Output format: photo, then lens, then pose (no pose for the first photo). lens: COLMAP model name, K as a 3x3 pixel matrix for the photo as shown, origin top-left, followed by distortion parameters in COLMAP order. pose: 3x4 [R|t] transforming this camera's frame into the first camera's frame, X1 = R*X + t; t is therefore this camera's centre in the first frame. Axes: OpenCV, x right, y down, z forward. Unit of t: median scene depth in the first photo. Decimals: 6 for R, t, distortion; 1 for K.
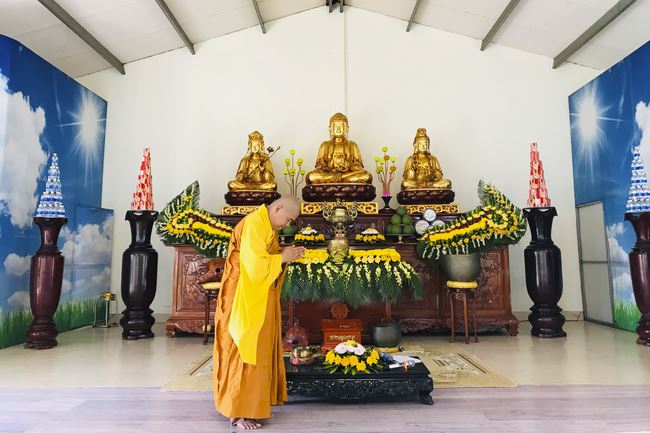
lens RADIAL K [[534.8, 0, 321.0], [0, 534.8, 186.5], [0, 0, 1]] dist [0.030346, -0.027996]
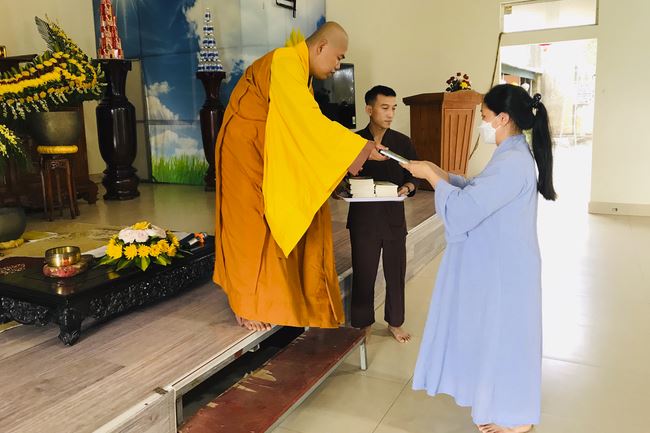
lens RADIAL K [[534.8, 0, 323.7], [0, 534.8, 195.9], [0, 0, 1]] dist [0.030346, -0.027996]
pose [[0.442994, -0.137407, 0.885932, -0.254537], [-0.095113, 0.975405, 0.198843, 0.047717], [-0.891465, -0.172350, 0.419029, 0.268129]]
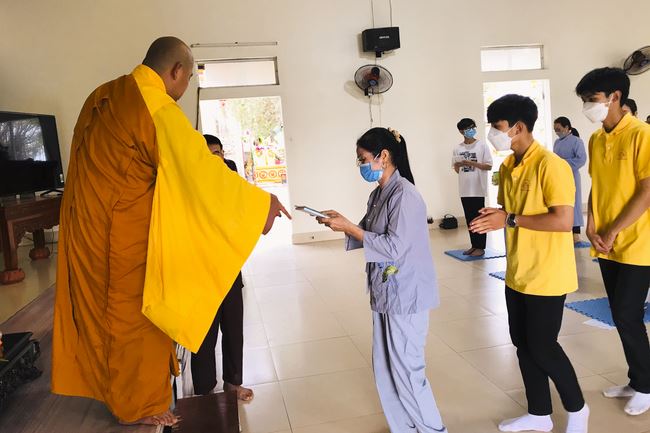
lens RADIAL K [[534.8, 0, 318.9], [0, 534.8, 195.0], [0, 0, 1]] dist [0.030346, -0.027996]
pose [[-0.199099, -0.061320, 0.978059, -0.273453], [-0.050216, 0.997368, 0.052309, 0.061934], [-0.978692, -0.038700, -0.201654, 0.413058]]
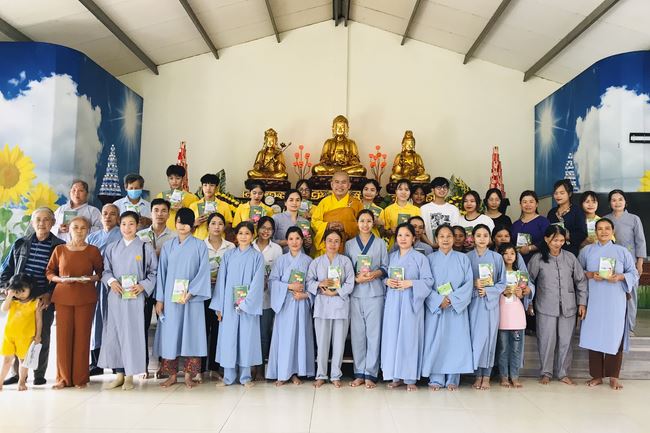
lens RADIAL K [[557.2, 0, 334.2], [0, 557.2, 212.2], [0, 0, 1]] dist [0.045517, -0.042656]
pose [[0.999485, 0.027197, 0.017028, 0.004041], [-0.028300, 0.997264, 0.068296, -0.007716], [-0.015124, -0.068743, 0.997520, -0.300740]]
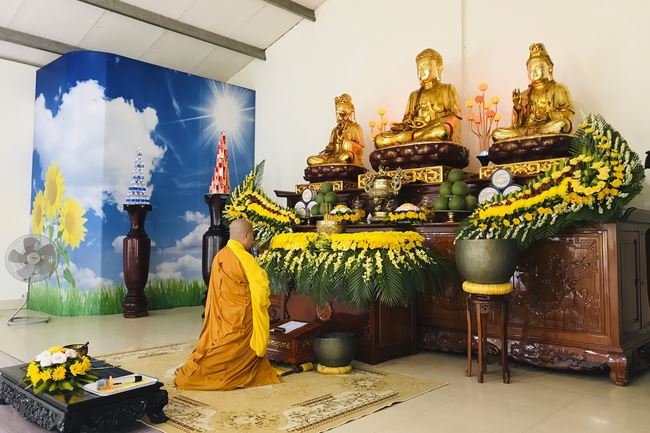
lens RADIAL K [[534.8, 0, 319.2], [0, 534.8, 211.2], [0, 0, 1]] dist [0.030346, -0.027996]
pose [[0.734953, -0.028354, -0.677525, 0.488205], [0.081012, 0.995641, 0.046212, 0.045696], [0.673261, -0.088852, 0.734047, 0.384474]]
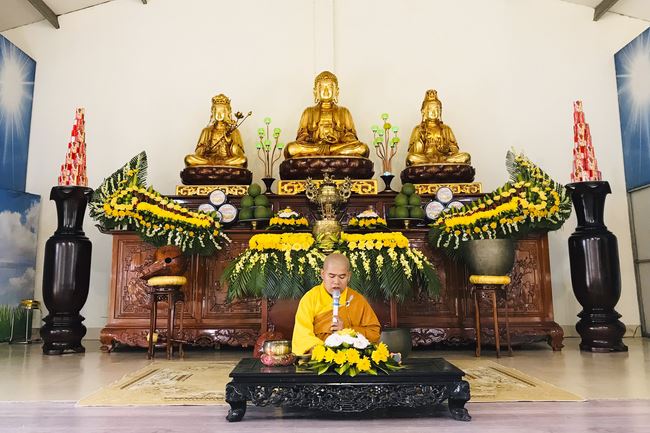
lens RADIAL K [[620.2, 0, 302.4], [0, 620.2, 179.3], [0, 0, 1]] dist [0.016207, 0.000000]
pose [[0.999999, 0.001341, -0.000443, -0.001716], [-0.001358, 0.999100, -0.042390, 0.070425], [0.000386, 0.042391, 0.999101, 0.105287]]
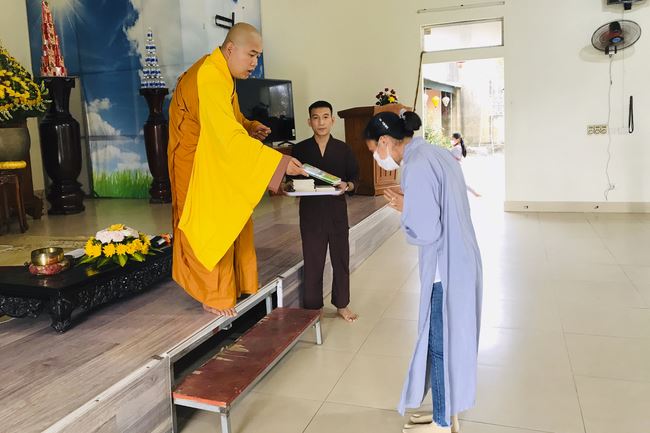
lens RADIAL K [[534.8, 0, 325.9], [0, 534.8, 191.5], [0, 0, 1]] dist [0.030346, -0.027996]
pose [[0.319769, -0.119278, 0.939958, -0.320963], [-0.085041, 0.984428, 0.153851, 0.049292], [-0.943671, -0.129132, 0.304646, 0.257857]]
